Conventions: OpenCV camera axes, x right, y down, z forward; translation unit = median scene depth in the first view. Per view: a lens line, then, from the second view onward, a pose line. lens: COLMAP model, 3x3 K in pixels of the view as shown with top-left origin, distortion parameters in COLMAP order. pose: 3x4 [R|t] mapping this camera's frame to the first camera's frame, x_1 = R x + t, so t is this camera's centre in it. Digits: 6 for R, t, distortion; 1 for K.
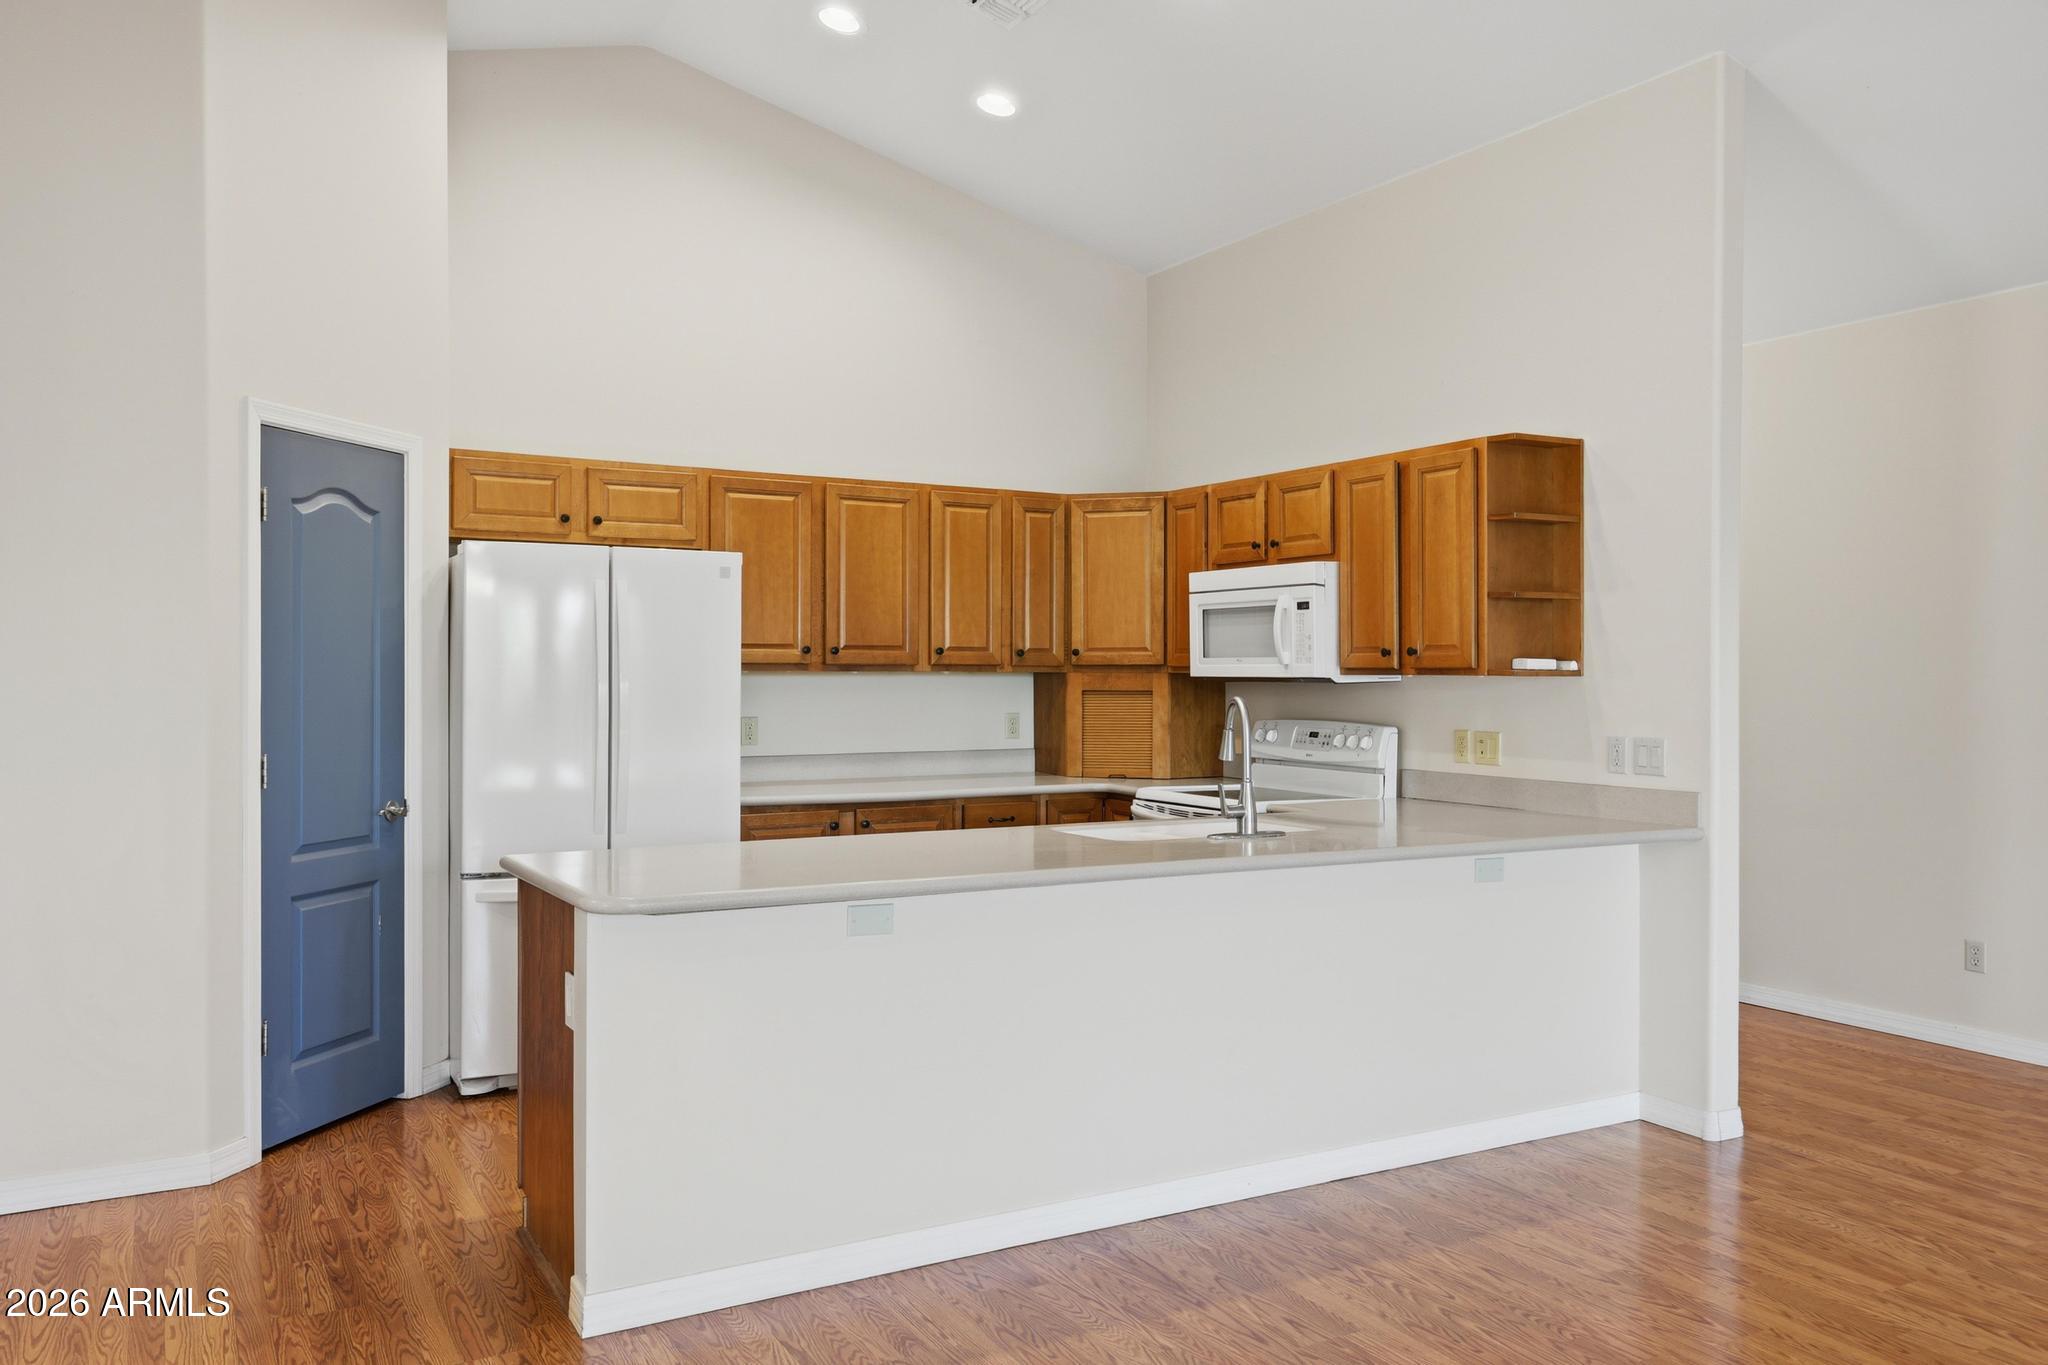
lens RADIAL K [[1492.0, 0, 1022.2], [0, 1492.0, 680.8], [0, 0, 1]] dist [0.050908, -0.005859]
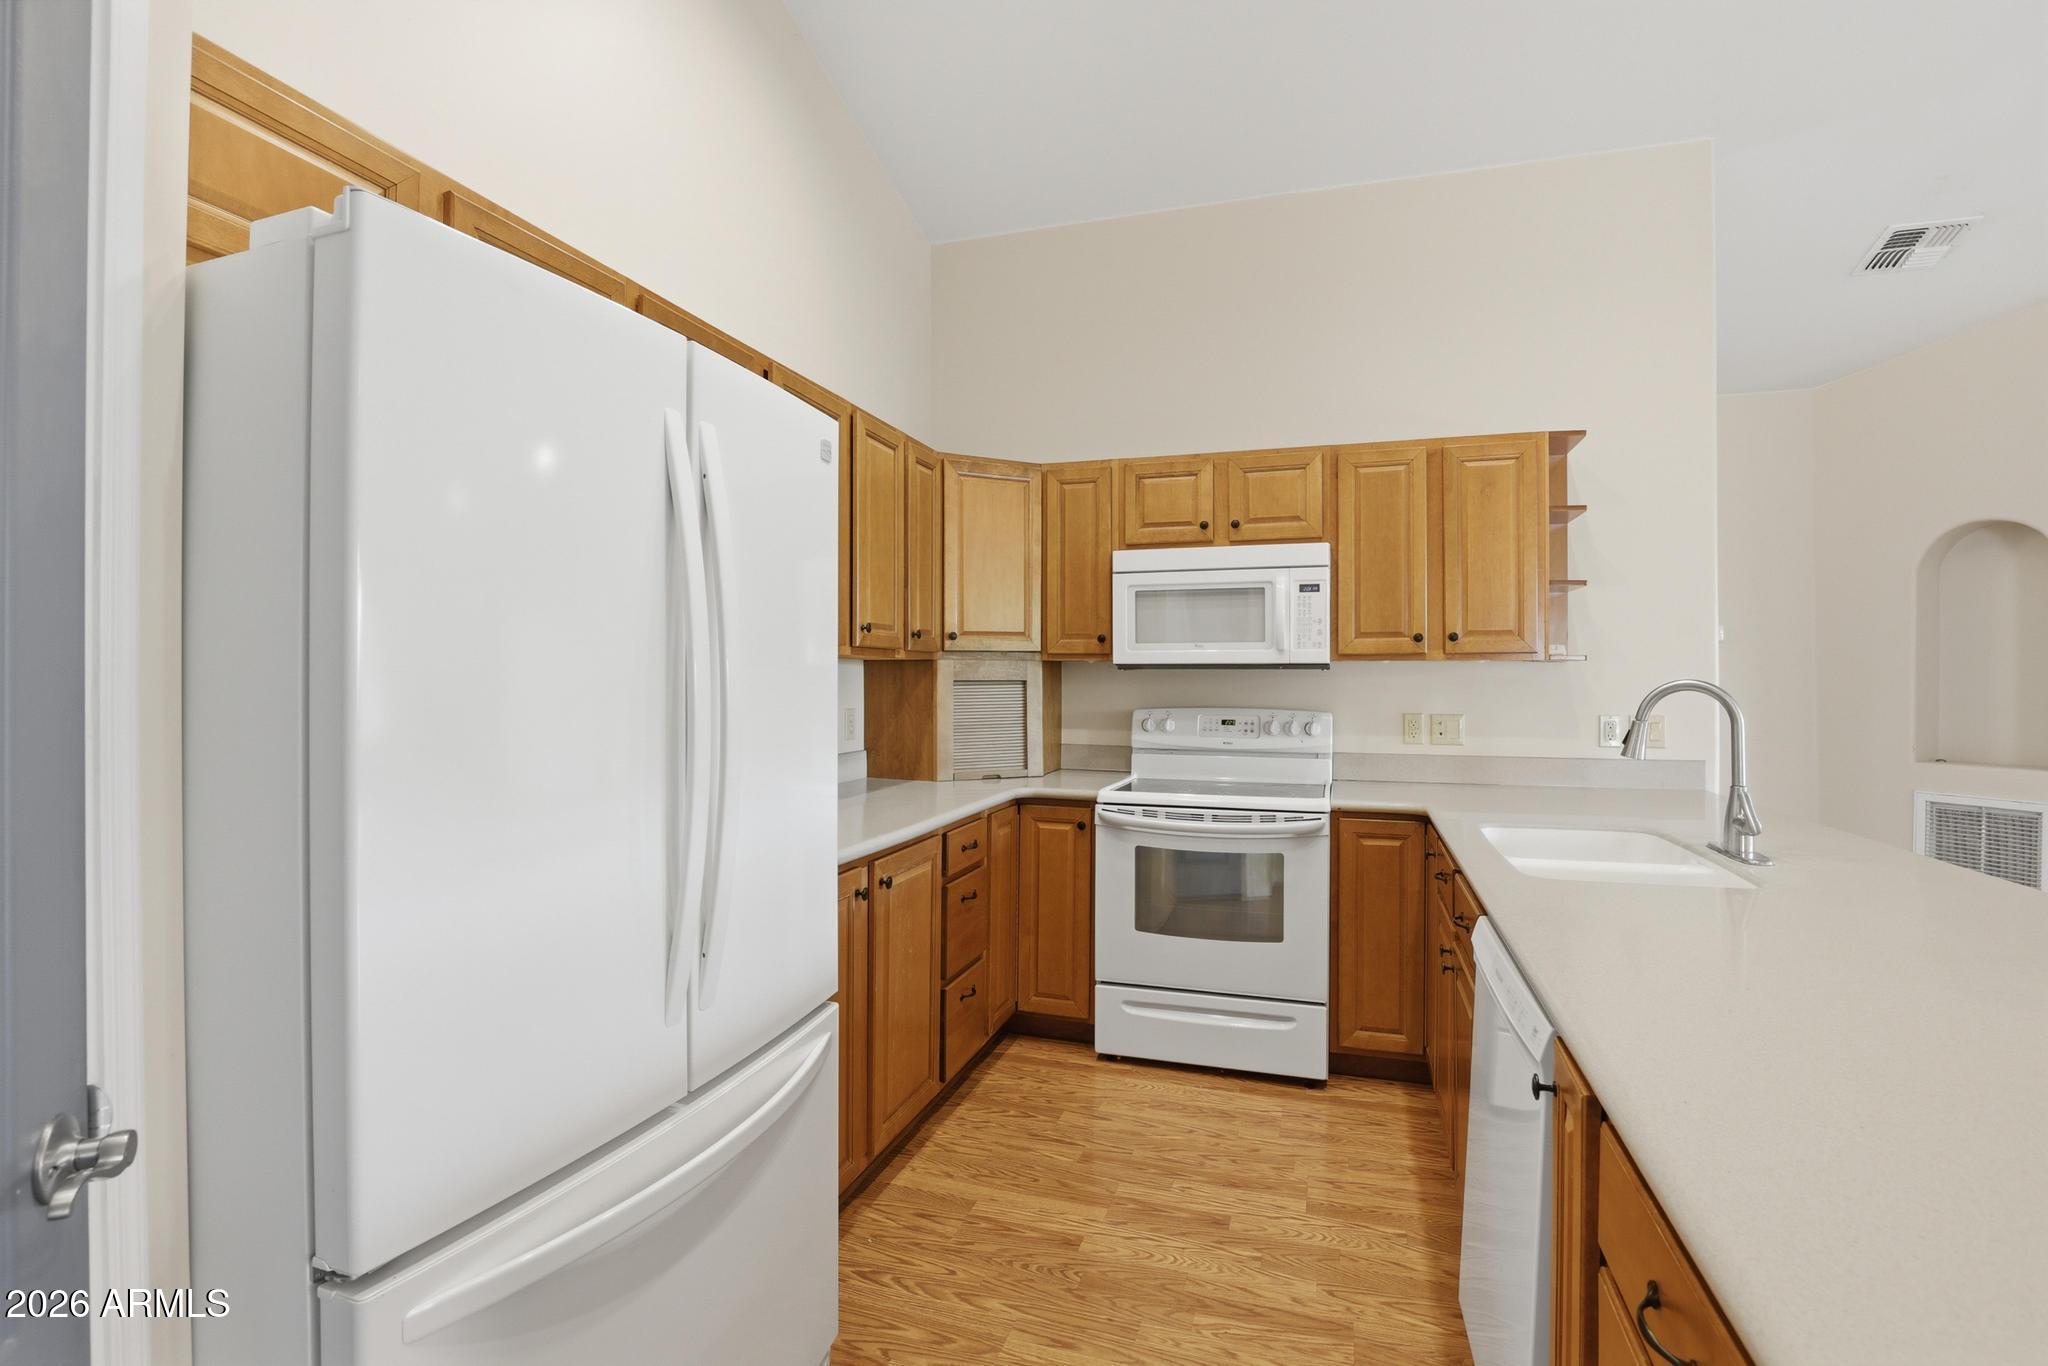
lens RADIAL K [[934.9, 0, 1037.4], [0, 934.9, 682.6], [0, 0, 1]] dist [-0.011470, 0.000107]
pose [[0.742849, -0.008130, 0.669410, -0.345036], [0.005606, 0.999967, 0.005924, 0.005669], [-0.669436, -0.000648, 0.742870, 0.676424]]
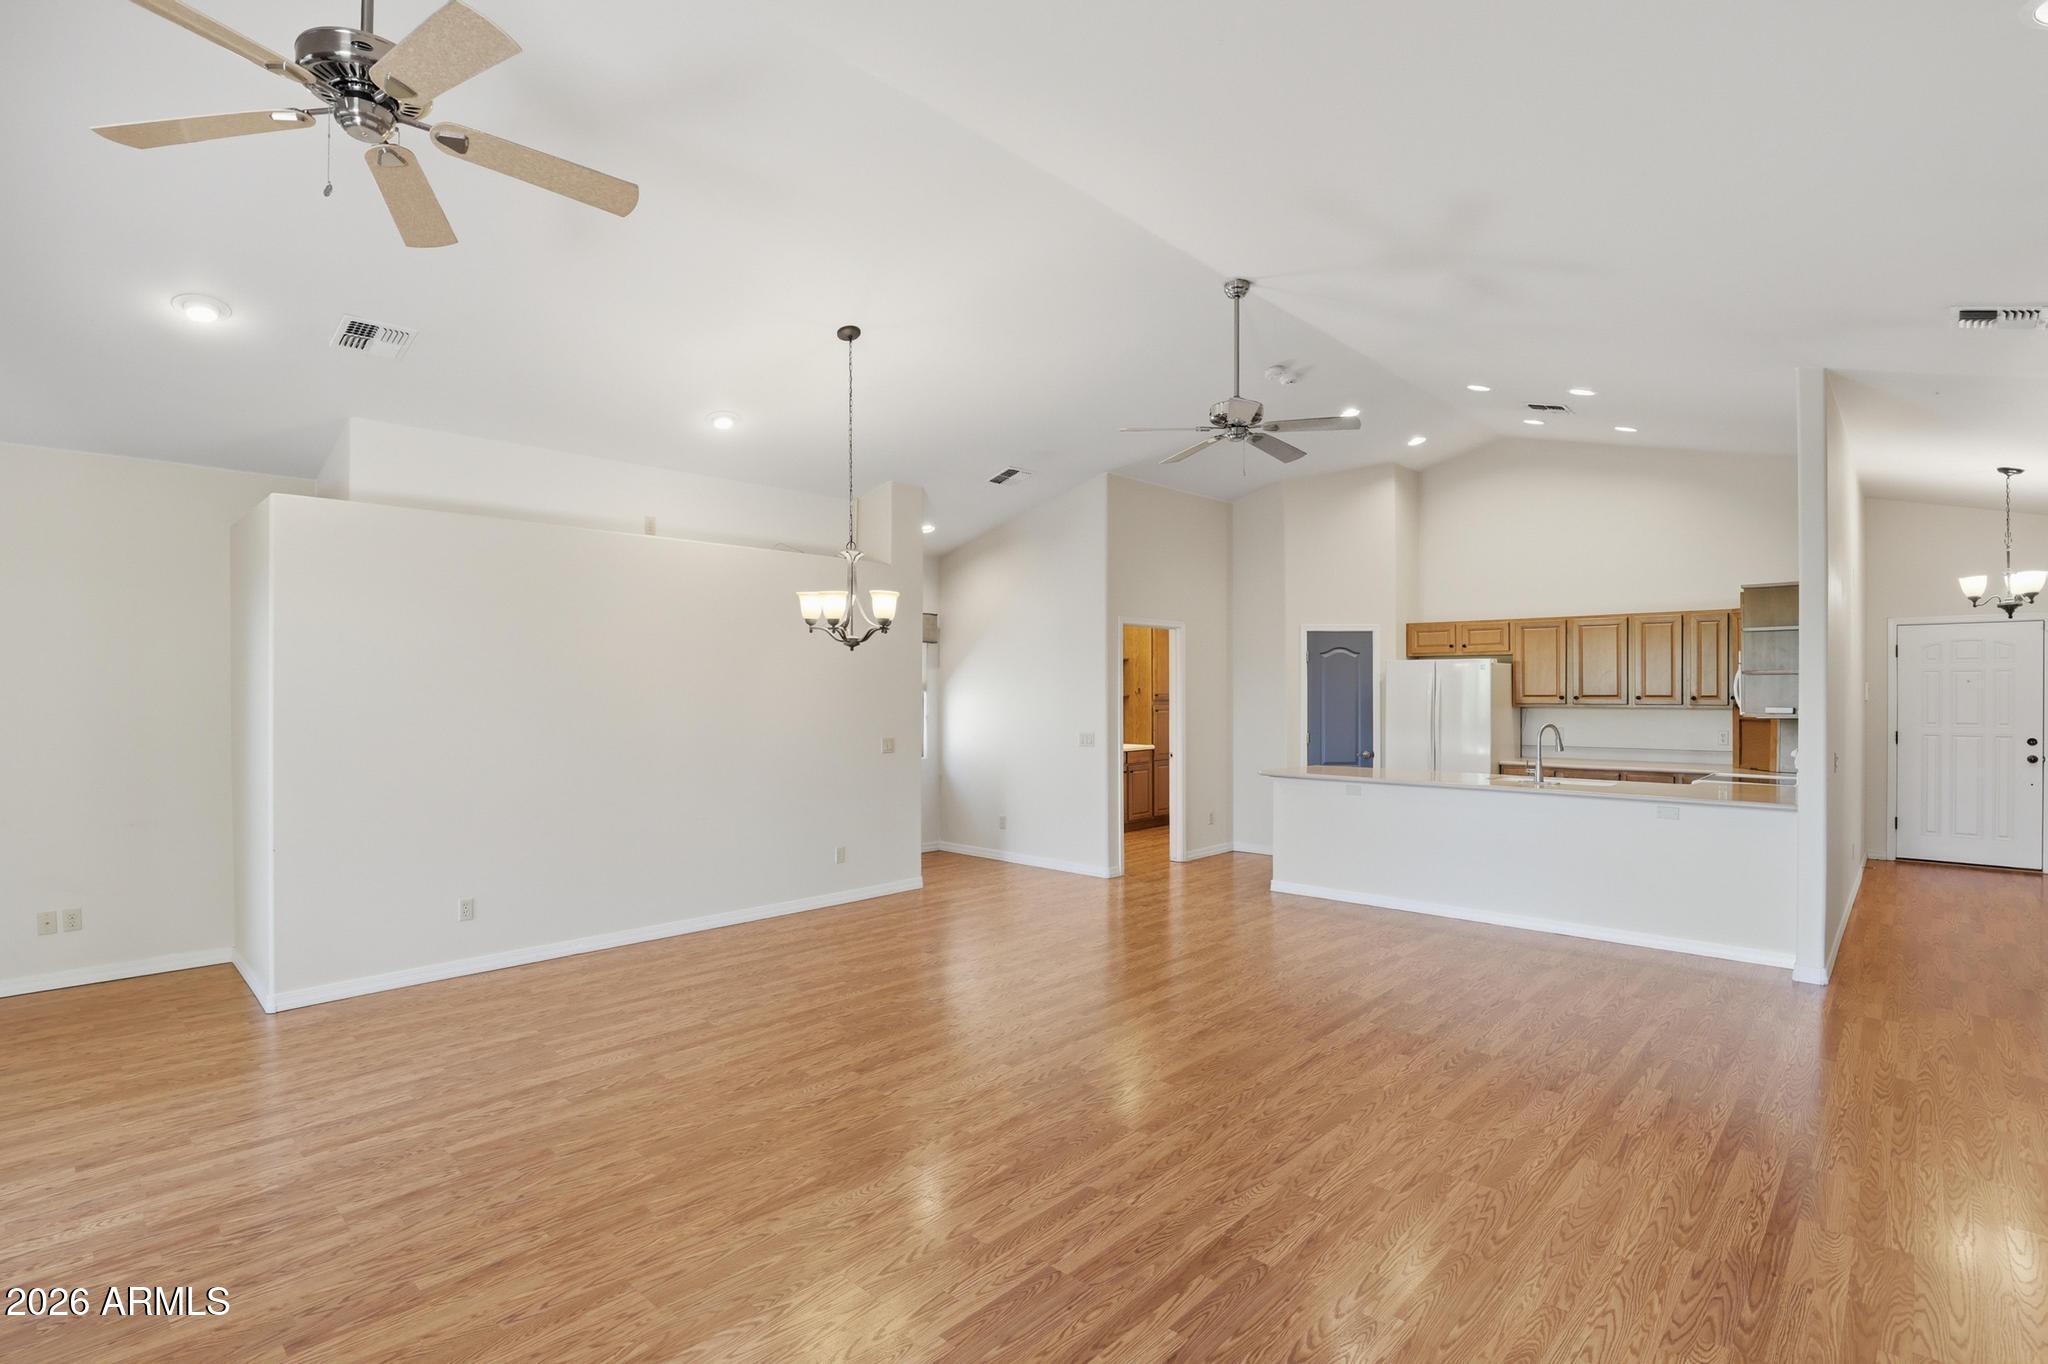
lens RADIAL K [[972.9, 0, 1038.5], [0, 972.9, 679.6], [0, 0, 1]] dist [-0.008405, 0.002725]
pose [[0.308205, -0.017568, -0.951158, 1.043520], [0.001175, 0.999836, -0.018086, -0.023943], [0.951319, 0.004457, 0.308175, -0.146276]]
